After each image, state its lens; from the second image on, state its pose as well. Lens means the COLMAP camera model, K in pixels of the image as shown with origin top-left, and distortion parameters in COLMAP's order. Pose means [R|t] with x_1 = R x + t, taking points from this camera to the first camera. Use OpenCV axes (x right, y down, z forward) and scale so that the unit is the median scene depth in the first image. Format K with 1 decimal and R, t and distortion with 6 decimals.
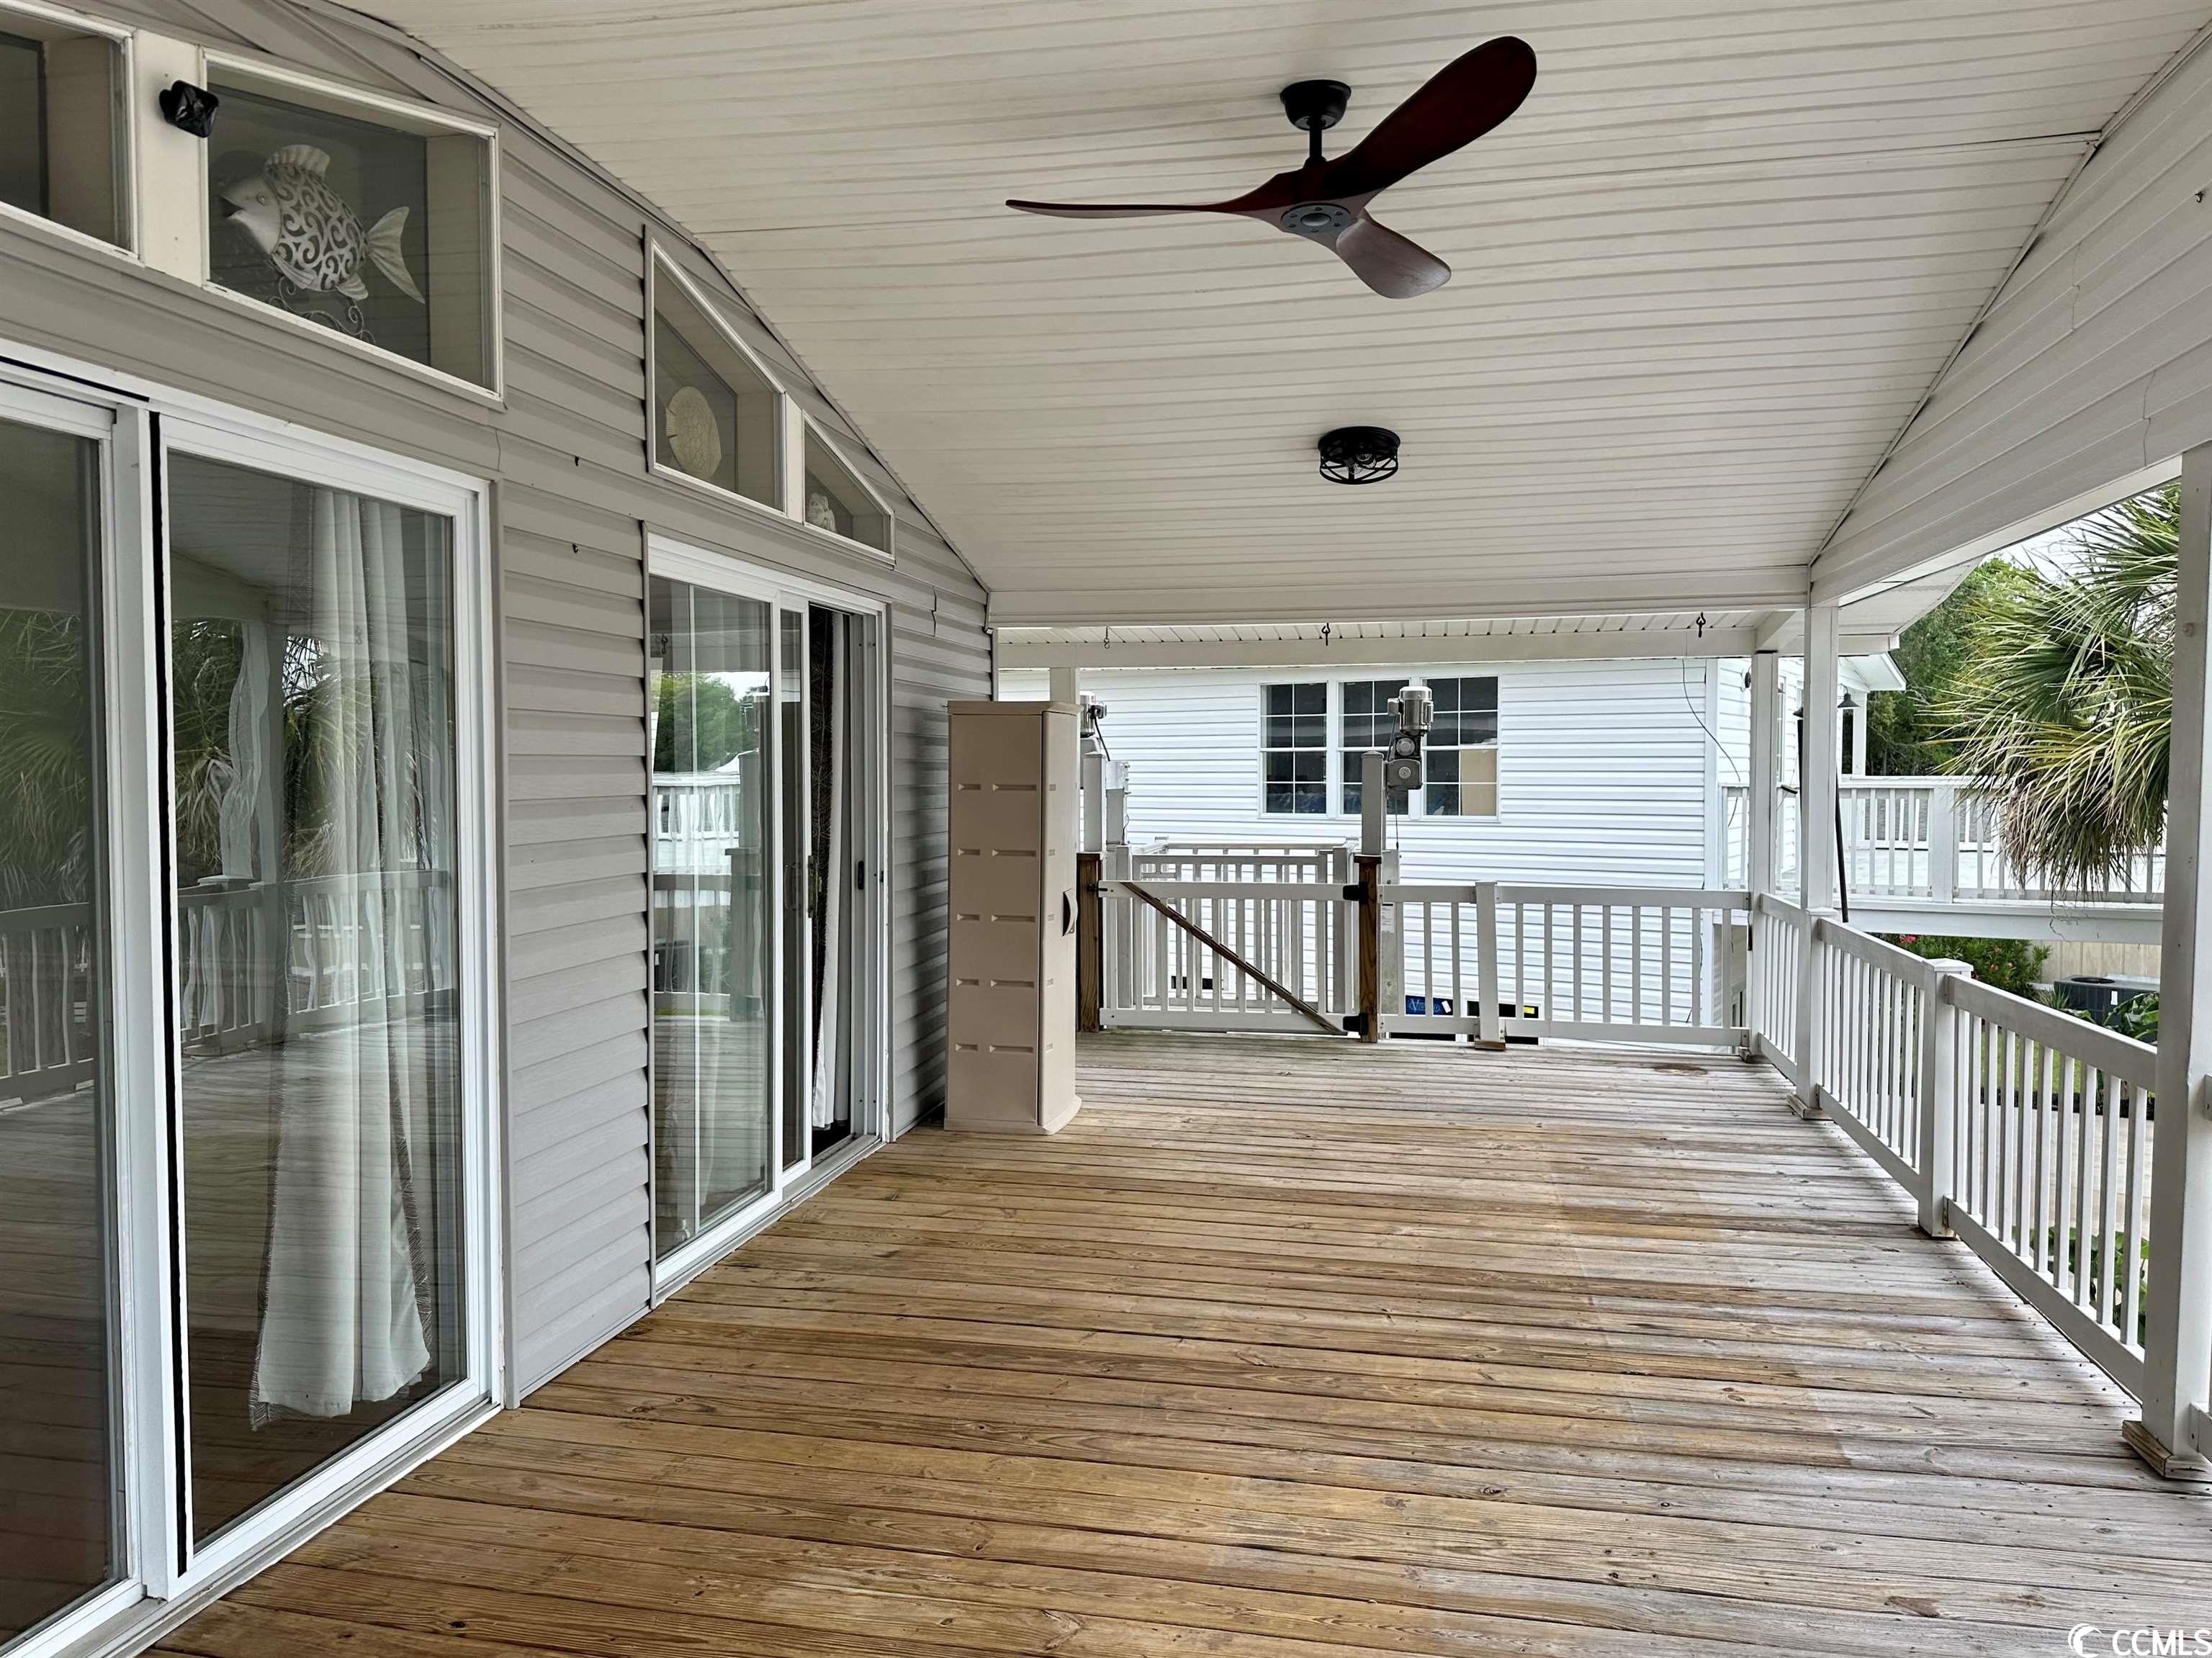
lens RADIAL K [[1554.6, 0, 1121.4], [0, 1554.6, 840.7], [0, 0, 1]] dist [0.001368, -0.002607]
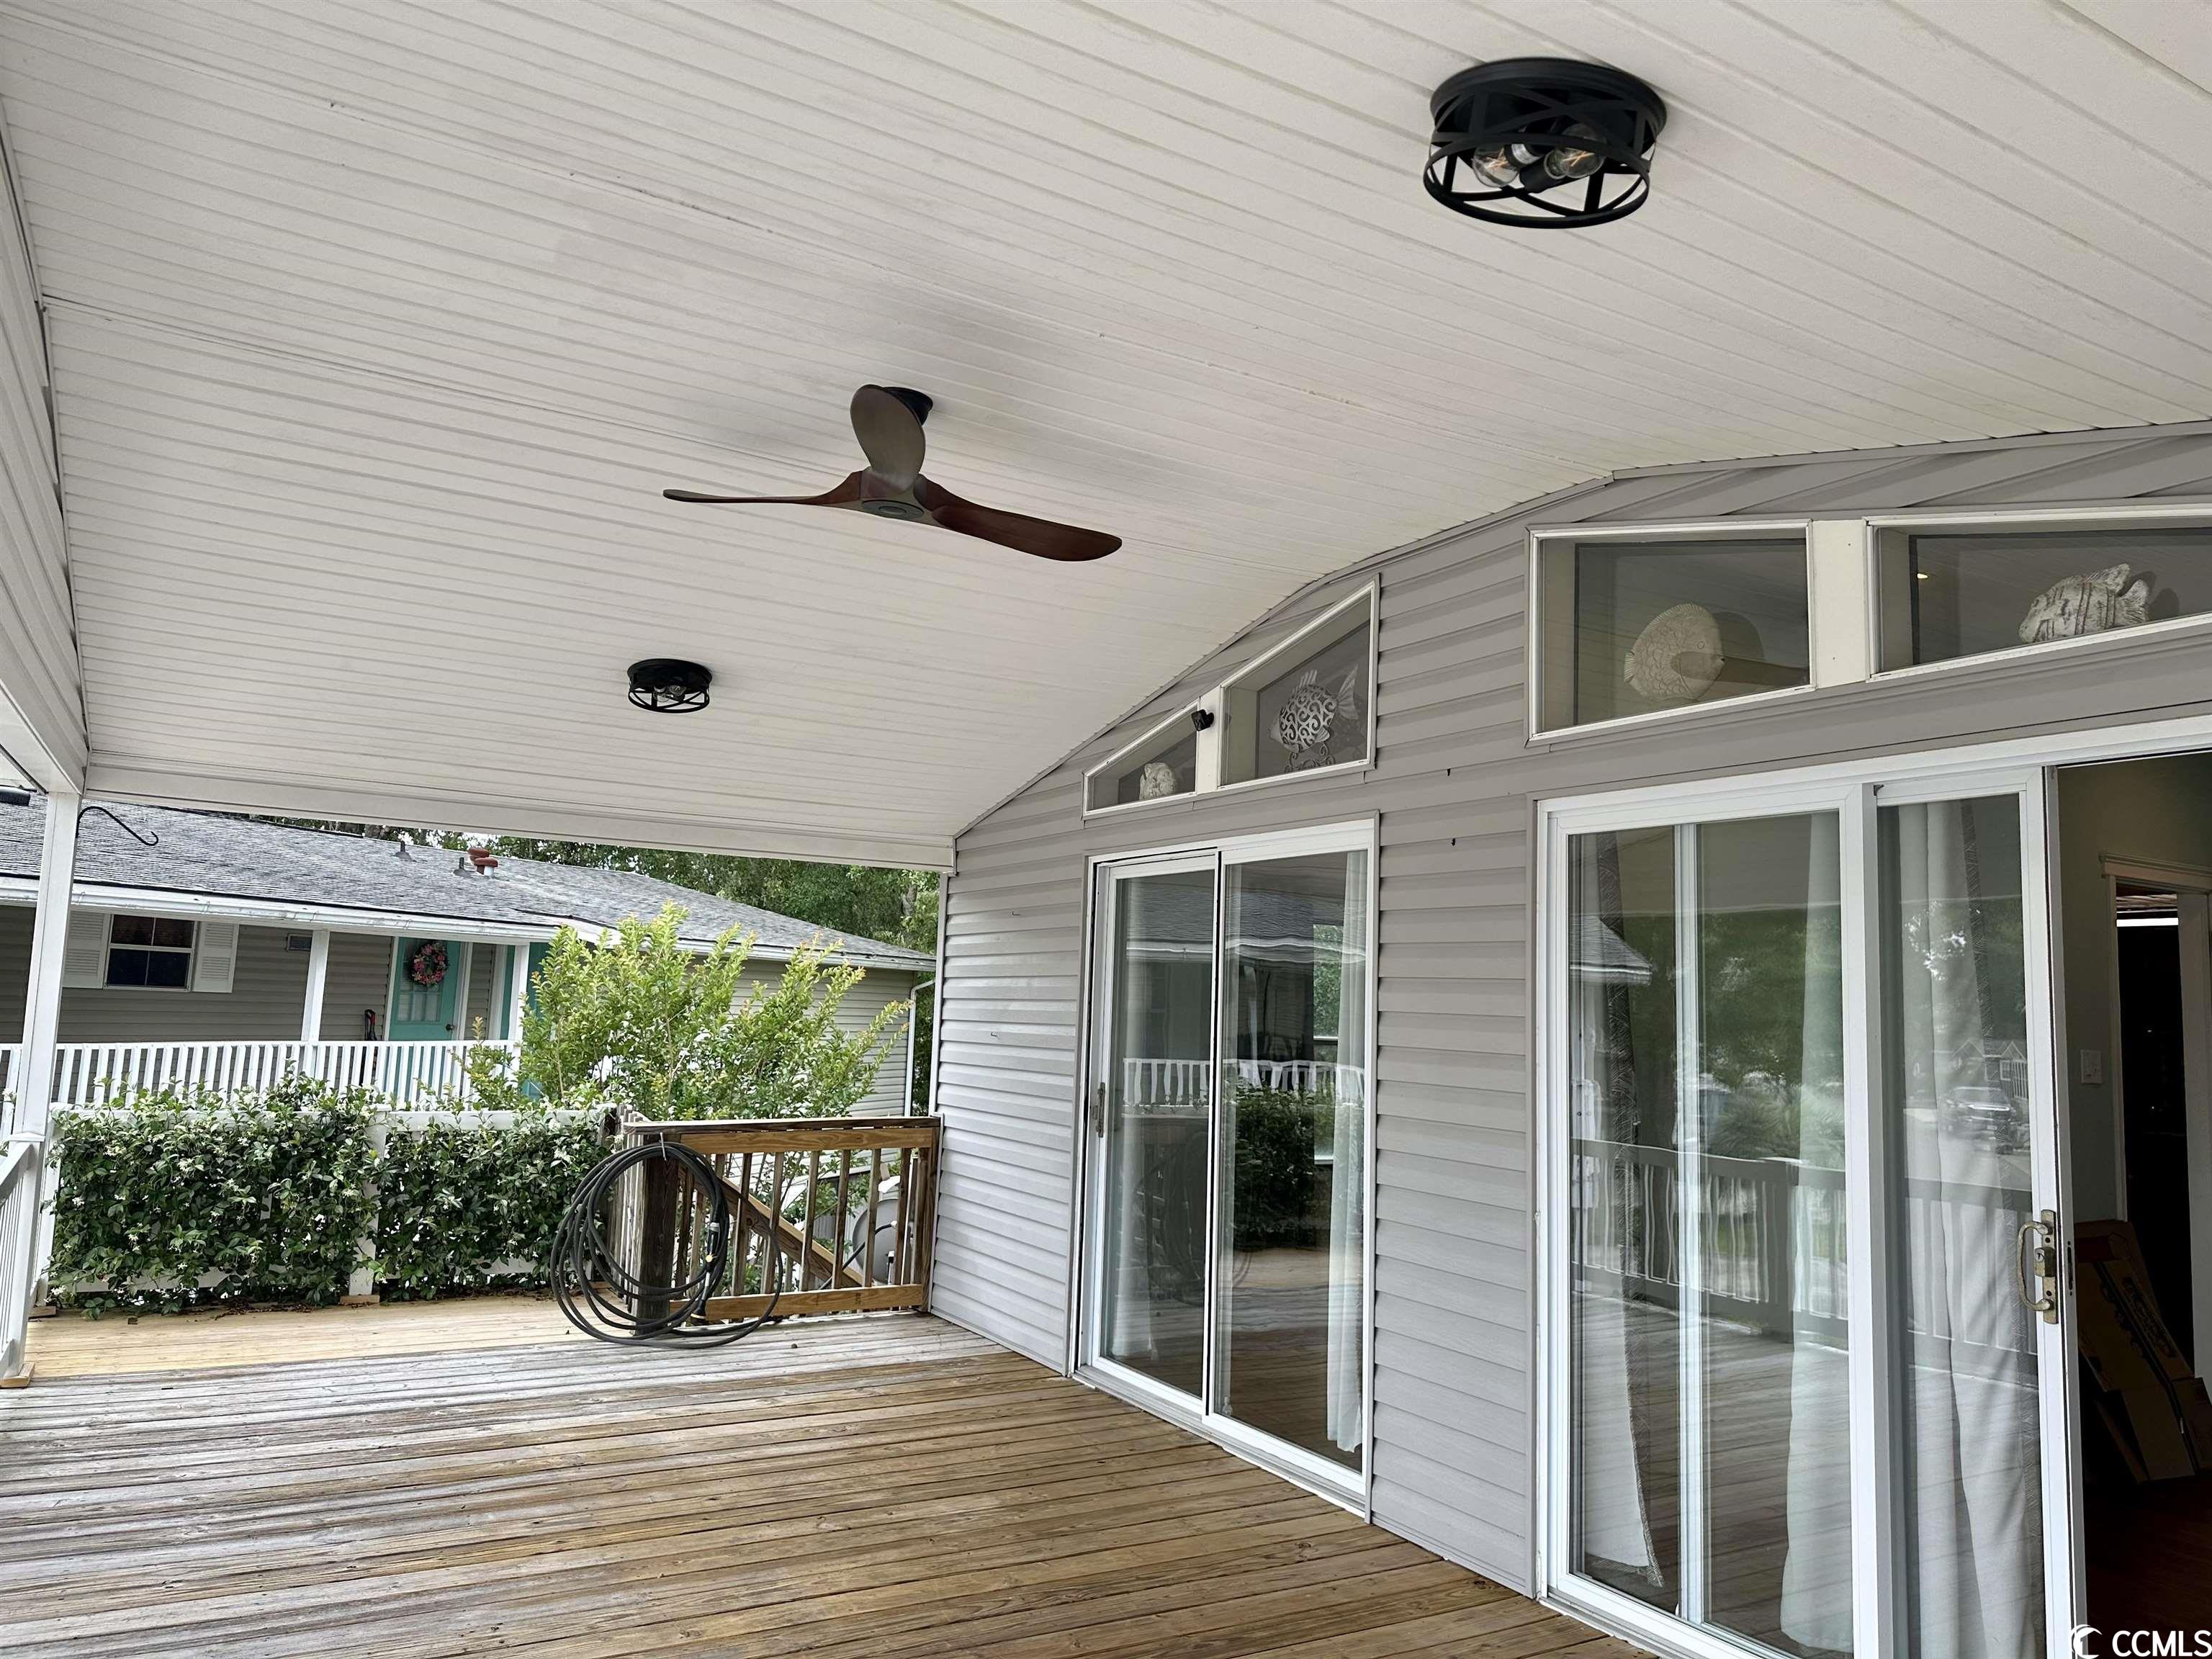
lens RADIAL K [[1554.7, 0, 1124.3], [0, 1554.7, 833.1], [0, 0, 1]] dist [0.001368, -0.002607]
pose [[-0.743582, -0.098281, -0.661382, 0.692812], [-0.066582, 0.995106, -0.073015, -0.100190], [0.665321, -0.010256, -0.746487, 1.896271]]
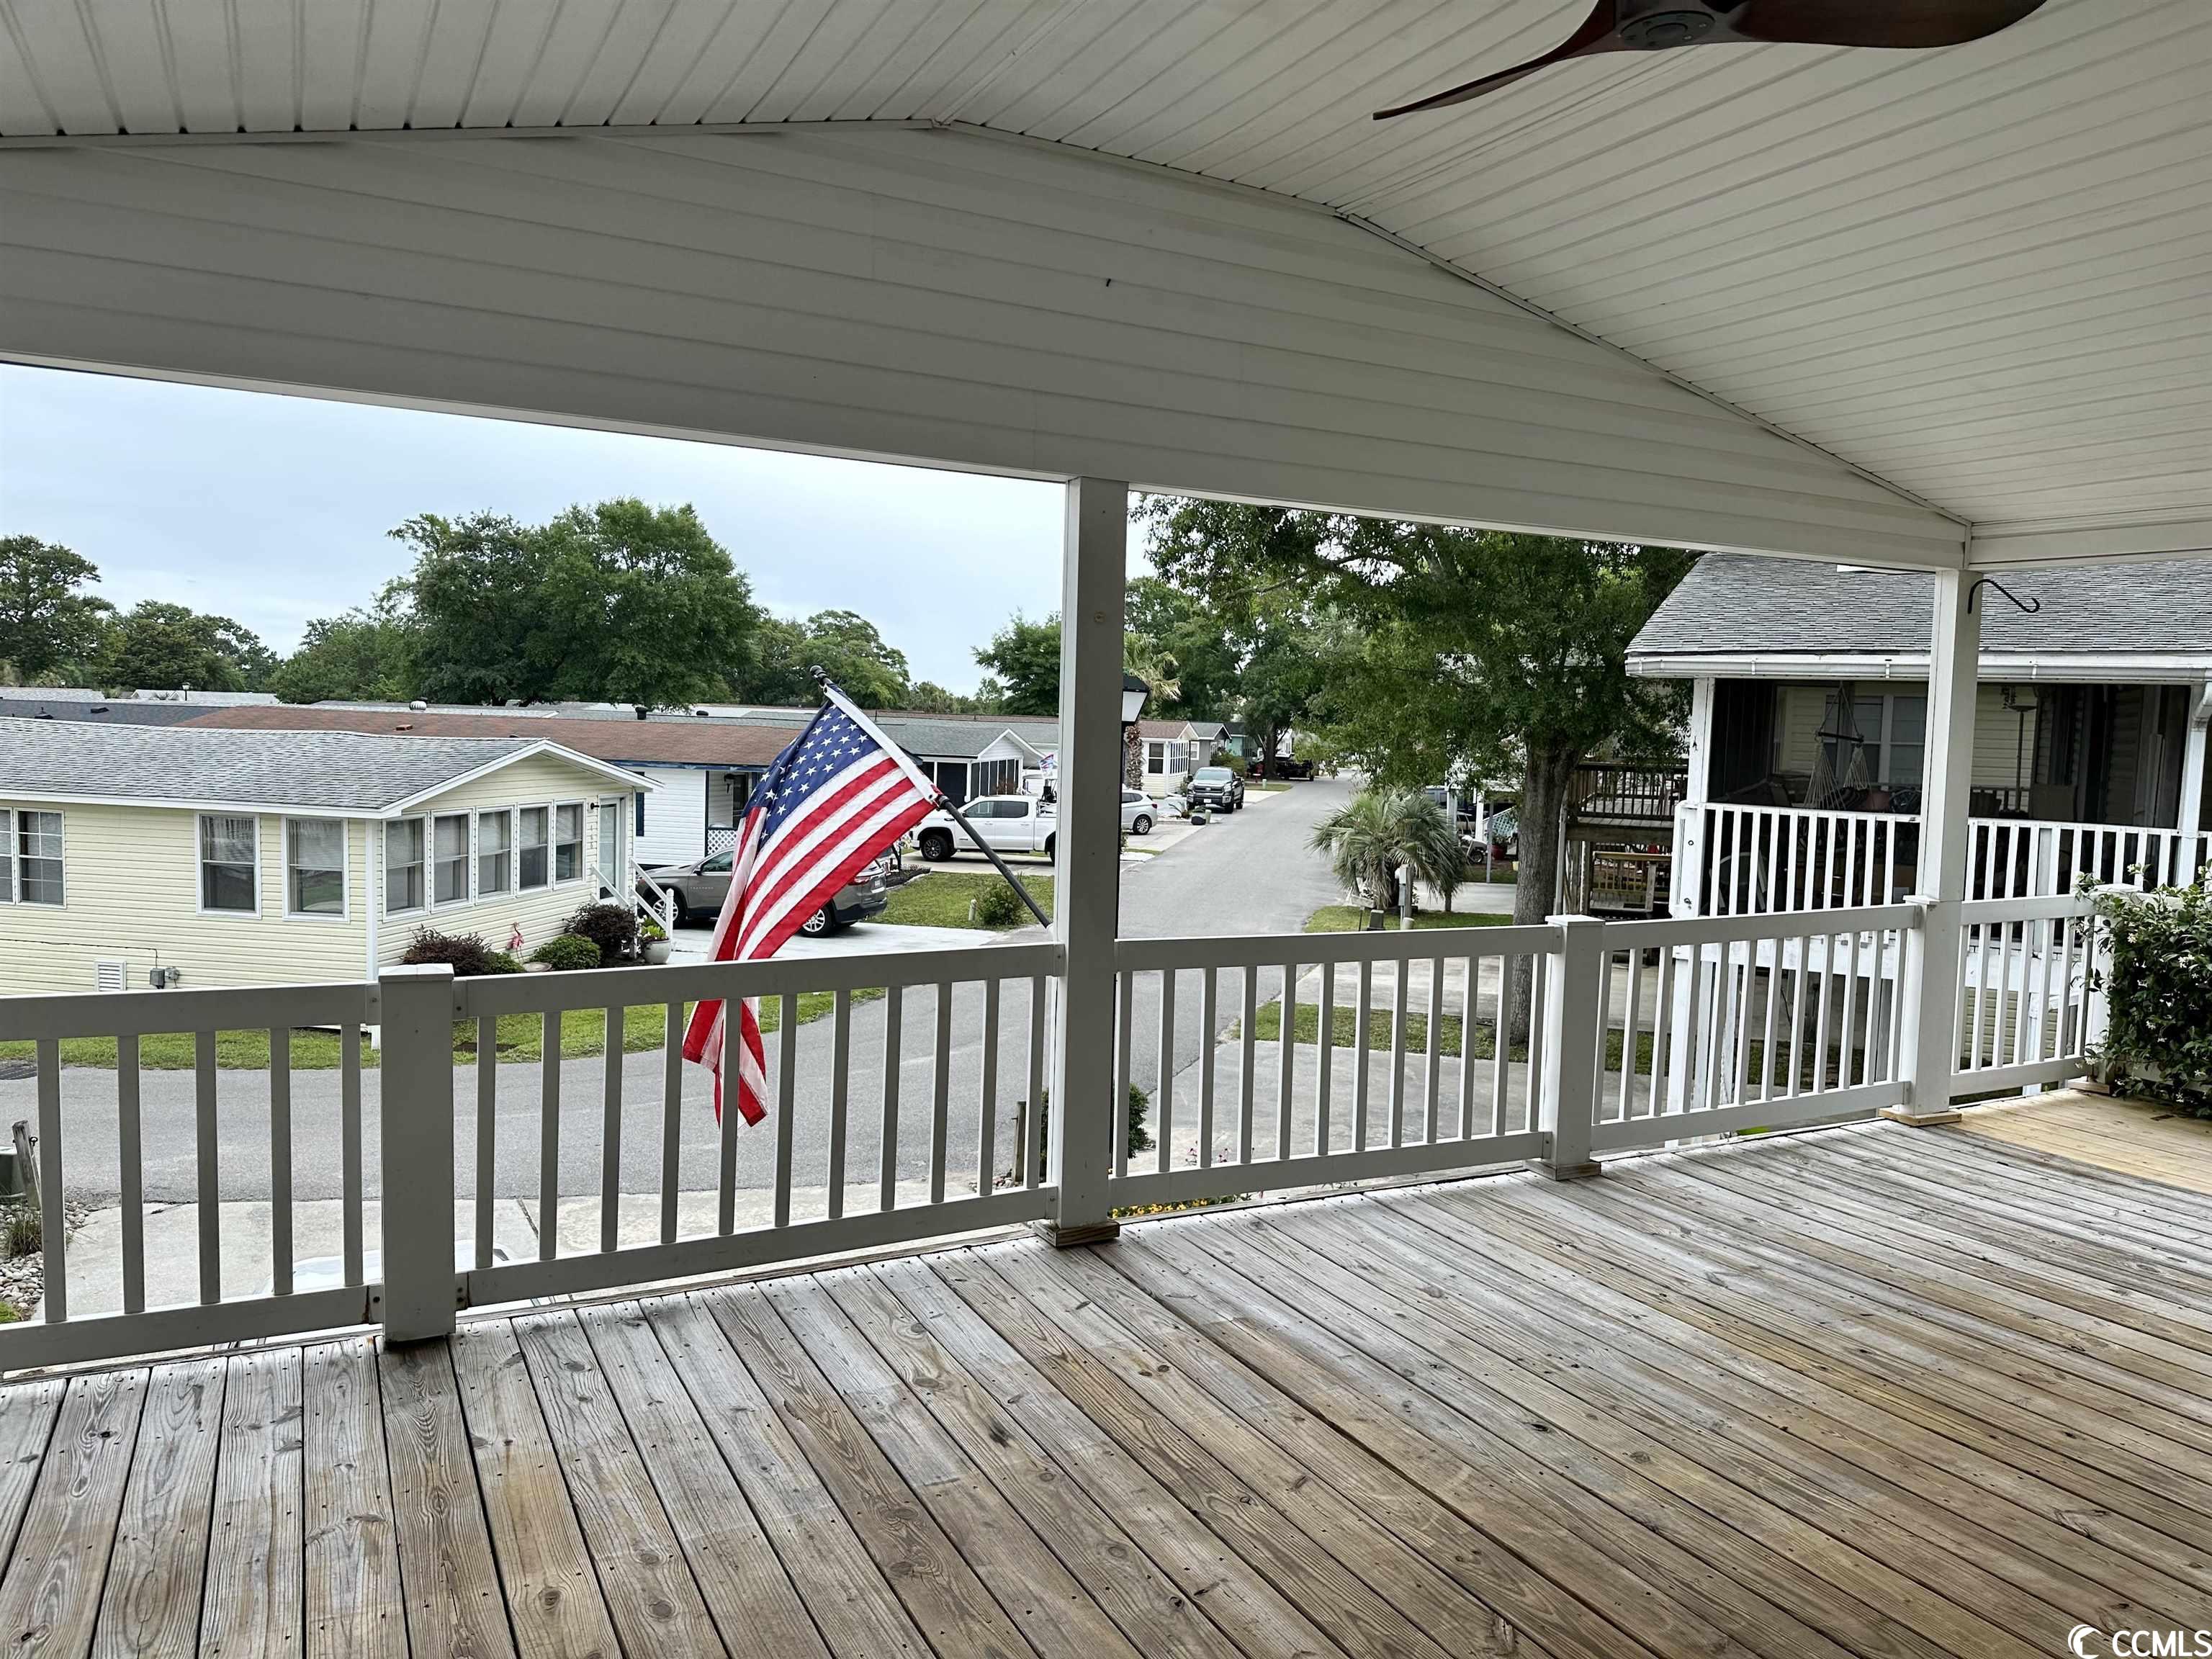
lens RADIAL K [[1554.7, 0, 1109.6], [0, 1554.7, 812.7], [0, 0, 1]] dist [0.001368, -0.002607]
pose [[-0.637737, -0.059669, 0.767940, -0.324321], [0.007983, 0.996429, 0.084053, -0.074198], [-0.770213, 0.059734, -0.634983, 1.704481]]
